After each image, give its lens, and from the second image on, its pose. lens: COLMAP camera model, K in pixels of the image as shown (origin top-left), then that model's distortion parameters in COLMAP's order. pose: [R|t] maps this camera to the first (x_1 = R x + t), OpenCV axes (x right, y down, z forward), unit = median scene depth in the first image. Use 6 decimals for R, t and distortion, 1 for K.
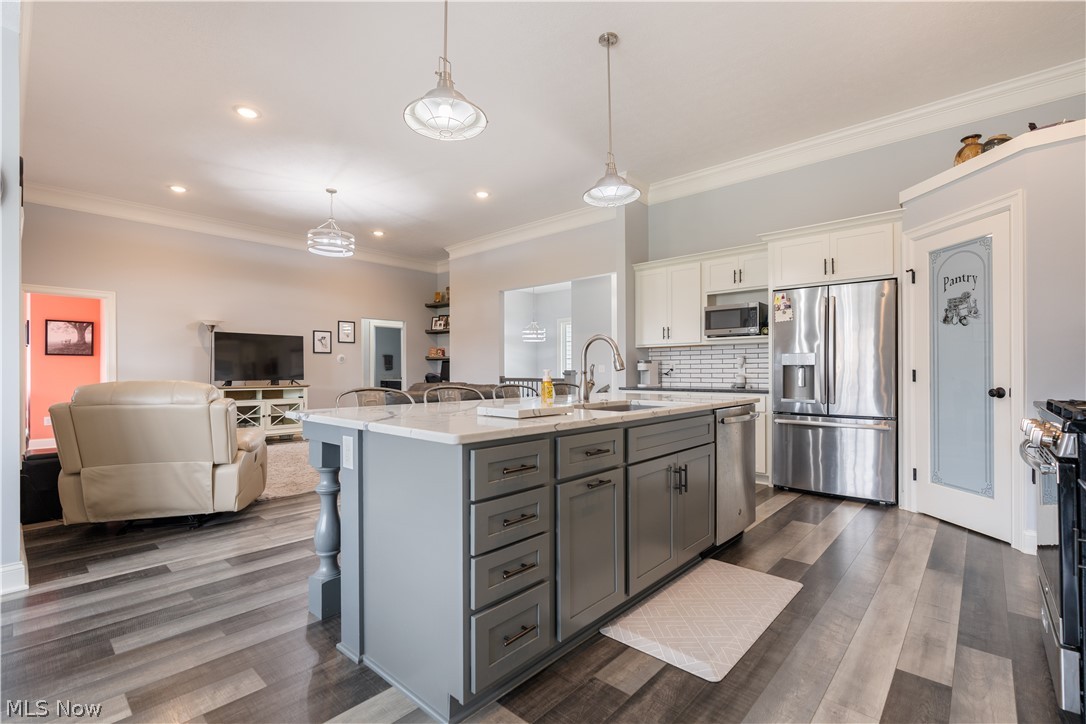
lens RADIAL K [[490.6, 0, 539.5], [0, 490.6, 371.0], [0, 0, 1]] dist [-0.001751, 0.000748]
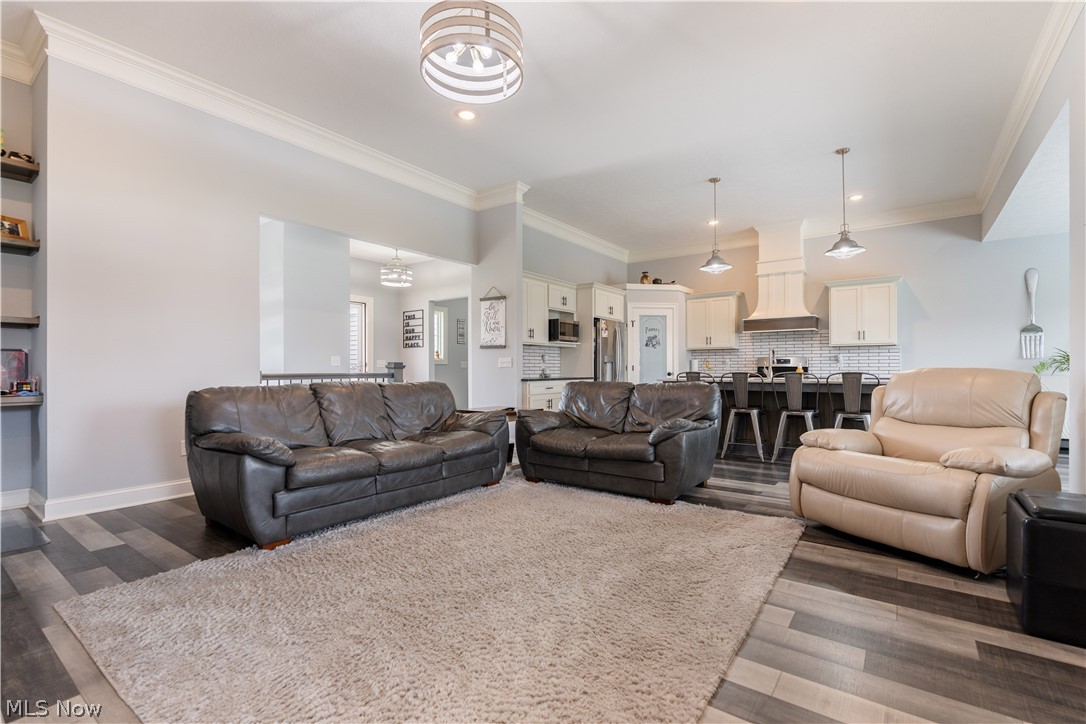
lens RADIAL K [[490.6, 0, 548.0], [0, 490.6, 367.5], [0, 0, 1]] dist [-0.001751, 0.000748]
pose [[-0.114254, 0.004517, 0.993441, -1.634949], [-0.001660, 0.999987, -0.004737, 0.020357], [-0.993450, -0.002190, -0.114245, 1.888933]]
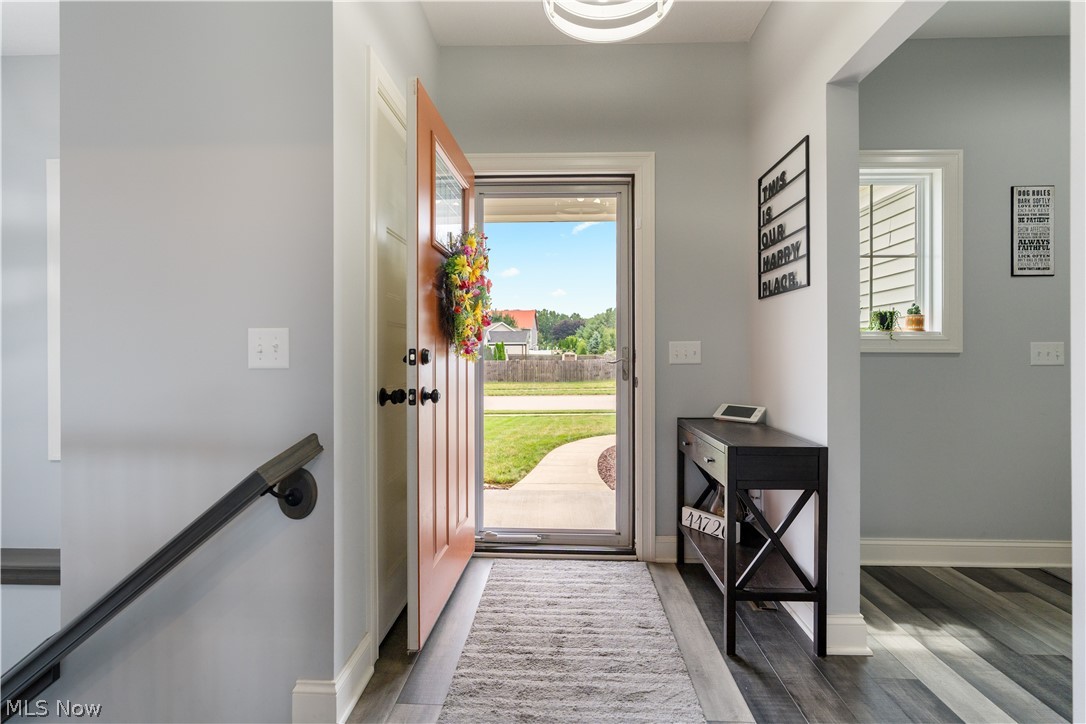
lens RADIAL K [[490.6, 0, 549.5], [0, 490.6, 355.6], [0, 0, 1]] dist [-0.001751, 0.000748]
pose [[0.759667, -0.003171, 0.650305, 0.217636], [-0.000683, 0.999984, 0.005673, -0.008306], [-0.650312, -0.004753, 0.759652, 1.973512]]
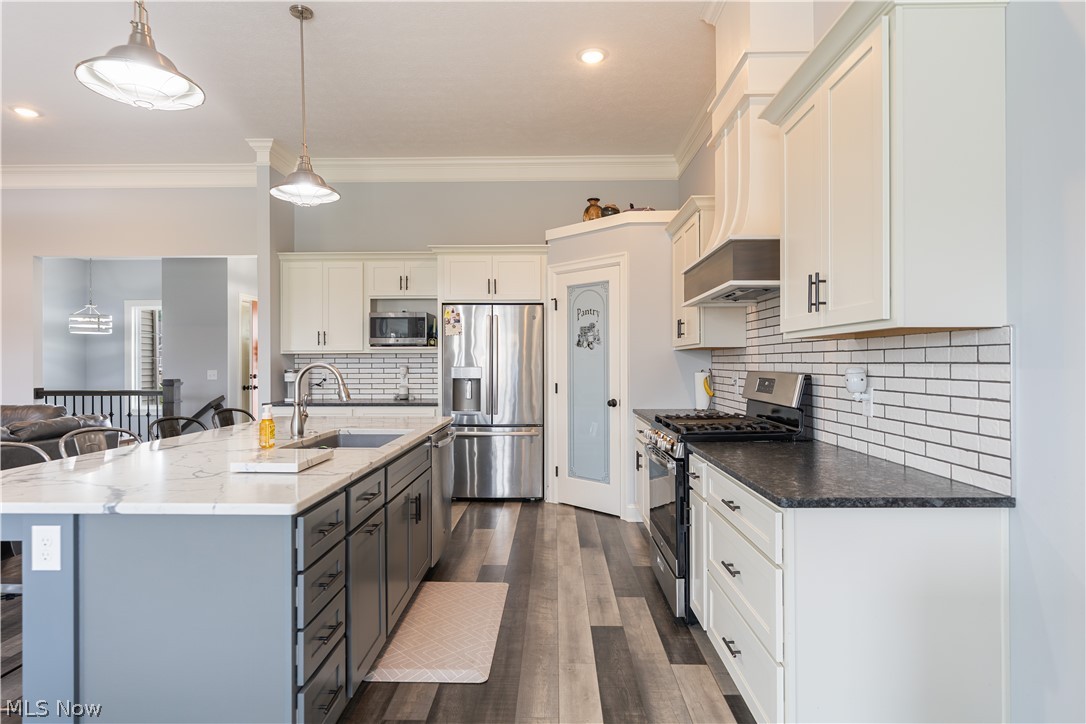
lens RADIAL K [[601.9, 0, 541.1], [0, 601.9, 361.8], [0, 0, 1]] dist [-0.003673, 0.001610]
pose [[0.752627, -0.000358, 0.658447, -0.253899], [0.000213, 1.000000, 0.000300, -0.063214], [-0.658448, -0.000085, 0.752627, -0.080667]]
